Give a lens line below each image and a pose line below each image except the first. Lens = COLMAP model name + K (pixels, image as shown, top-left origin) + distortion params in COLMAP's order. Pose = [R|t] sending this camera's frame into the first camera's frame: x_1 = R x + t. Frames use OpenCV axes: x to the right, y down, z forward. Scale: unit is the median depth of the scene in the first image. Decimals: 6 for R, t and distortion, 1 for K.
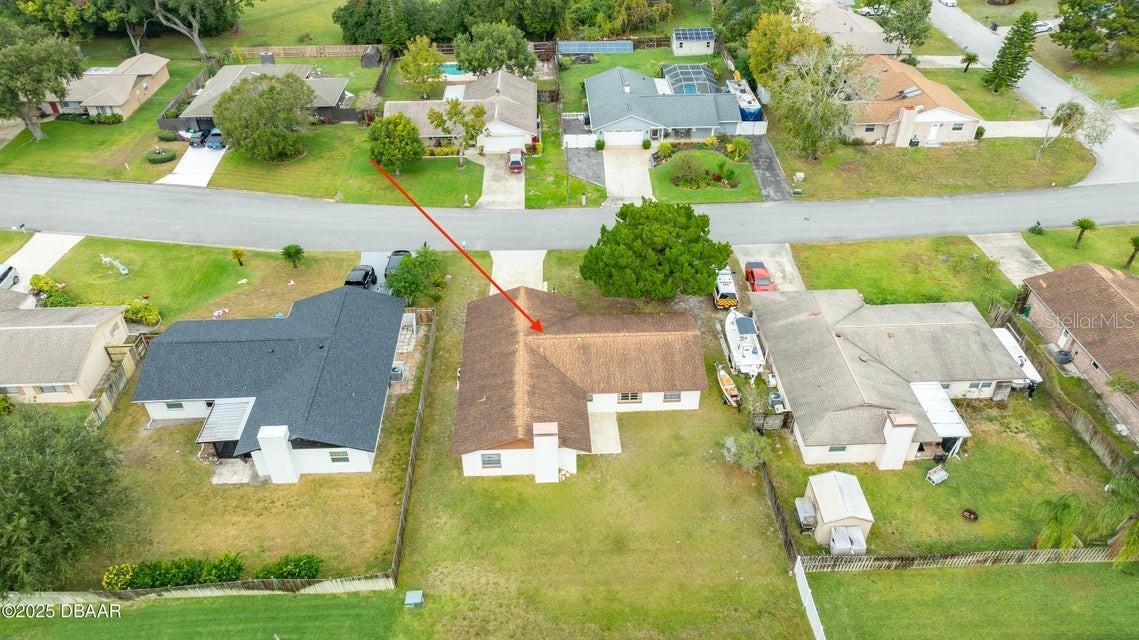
lens RADIAL K [[797.4, 0, 586.6], [0, 797.4, 333.1], [0, 0, 1]] dist [-0.023775, 0.037196]
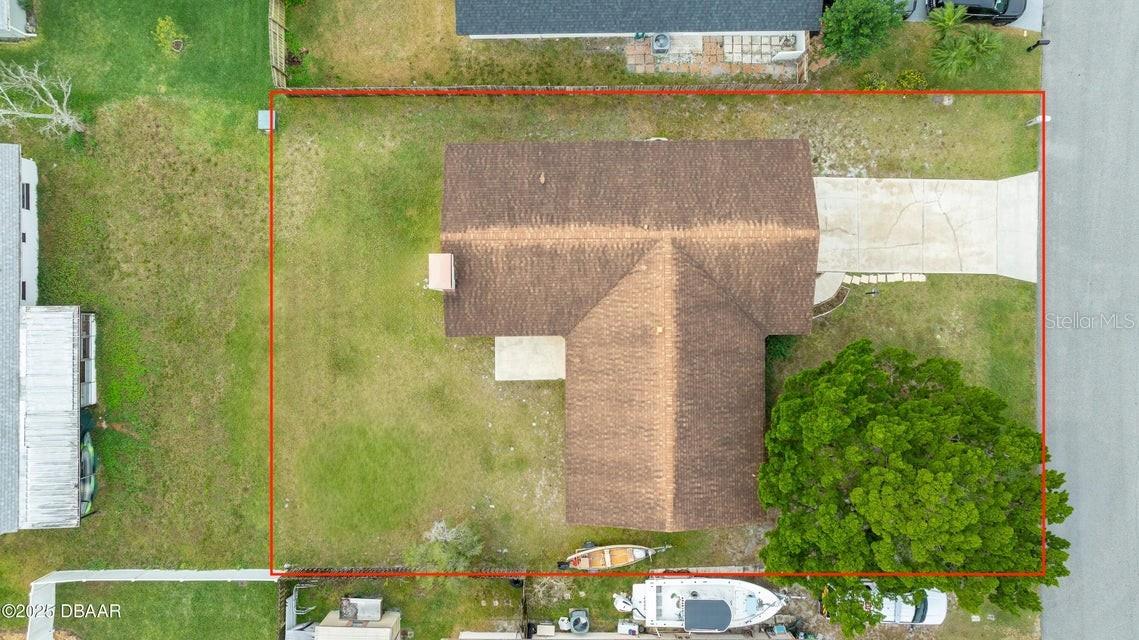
lens RADIAL K [[801.0, 0, 552.3], [0, 801.0, 316.8], [0, 0, 1]] dist [-0.004258, 0.000802]
pose [[-0.051058, 0.998656, -0.008851, -0.008123], [-0.598114, -0.023479, 0.801067, -0.380703], [0.799783, 0.046195, 0.598509, 0.507507]]
